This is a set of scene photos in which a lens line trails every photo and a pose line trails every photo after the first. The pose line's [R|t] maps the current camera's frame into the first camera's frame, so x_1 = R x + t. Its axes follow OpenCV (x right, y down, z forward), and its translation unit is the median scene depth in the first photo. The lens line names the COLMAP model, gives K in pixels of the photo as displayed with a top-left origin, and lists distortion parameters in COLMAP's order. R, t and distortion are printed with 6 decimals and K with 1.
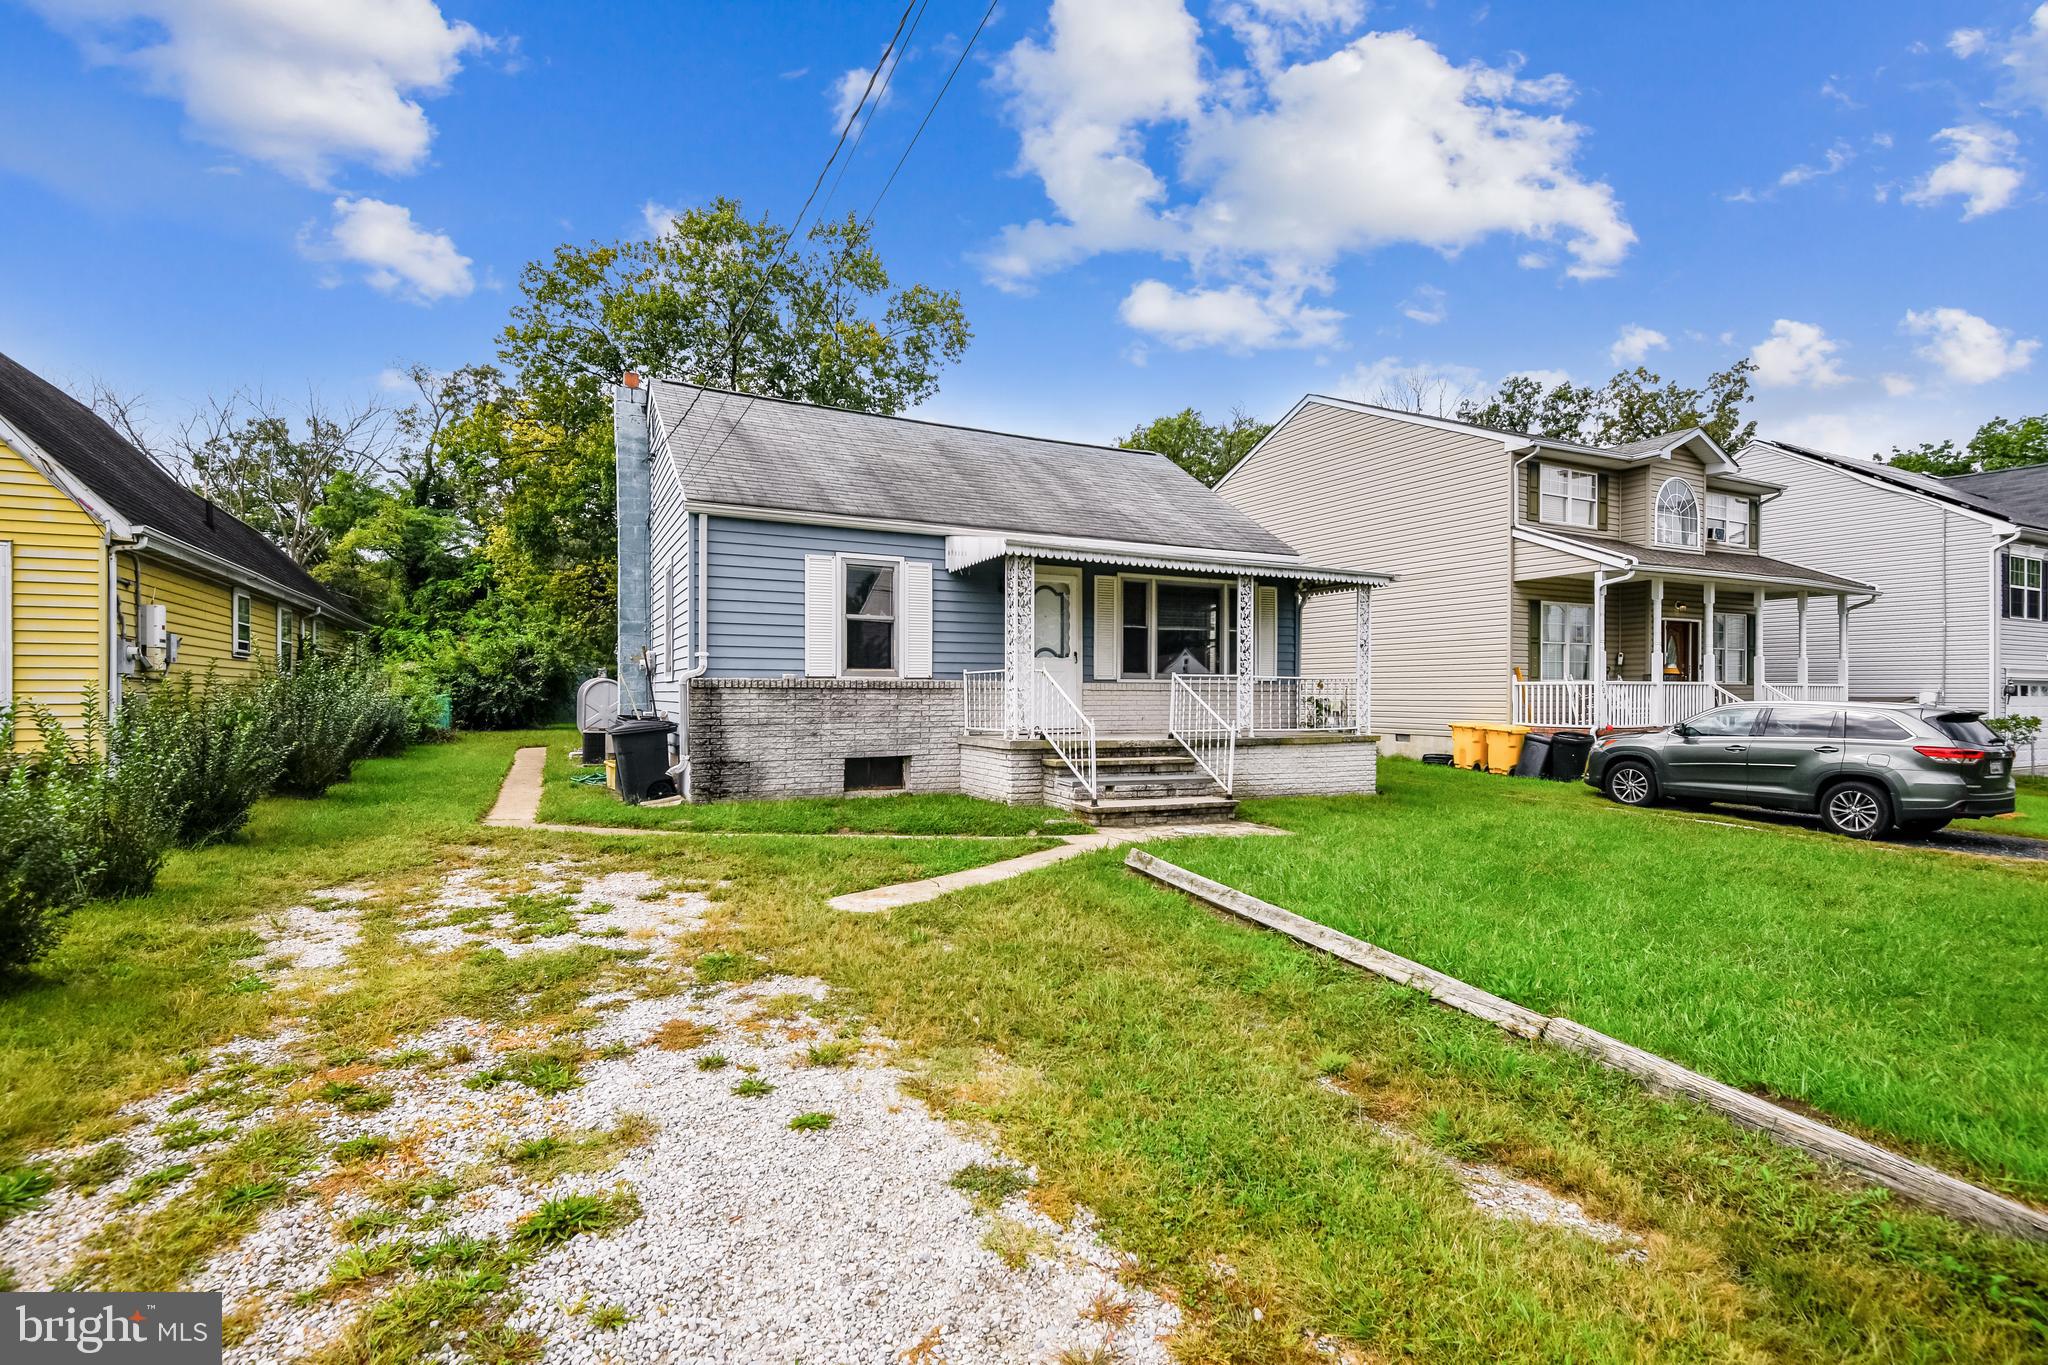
lens RADIAL K [[983.3, 0, 1024.2], [0, 983.3, 698.2], [0, 0, 1]] dist [0.003573, -0.005665]
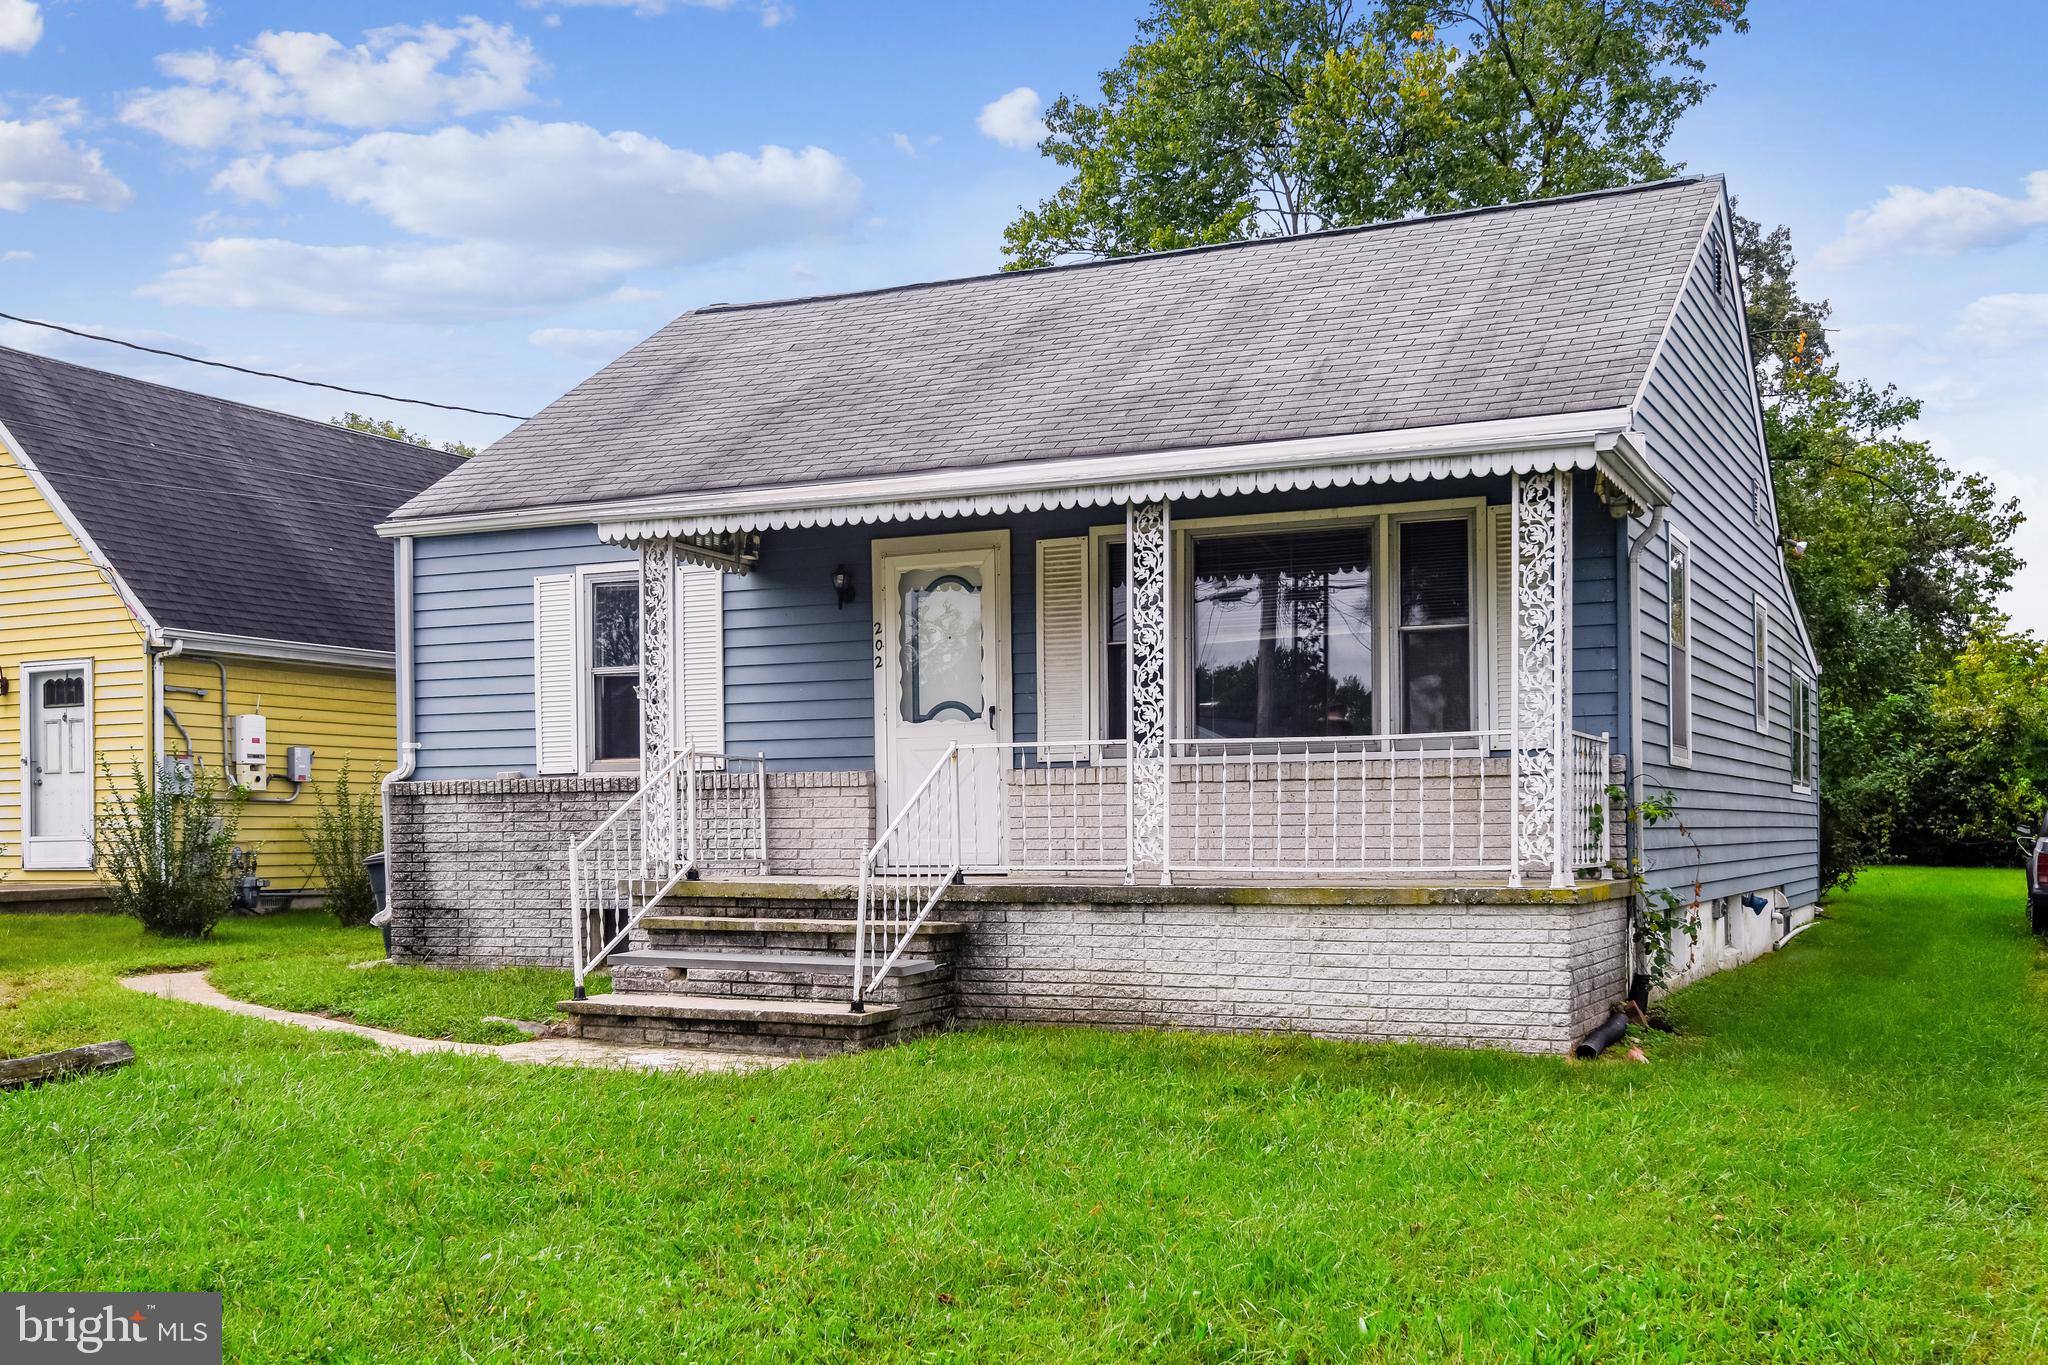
lens RADIAL K [[2039.3, 0, 1022.3], [0, 2039.3, 827.1], [0, 0, 1]] dist [0.020922, 0.000000]
pose [[0.609675, -0.011017, -0.792575, 0.944068], [0.006022, 0.999939, -0.009267, 0.023966], [0.792628, 0.000877, 0.609704, 0.444269]]
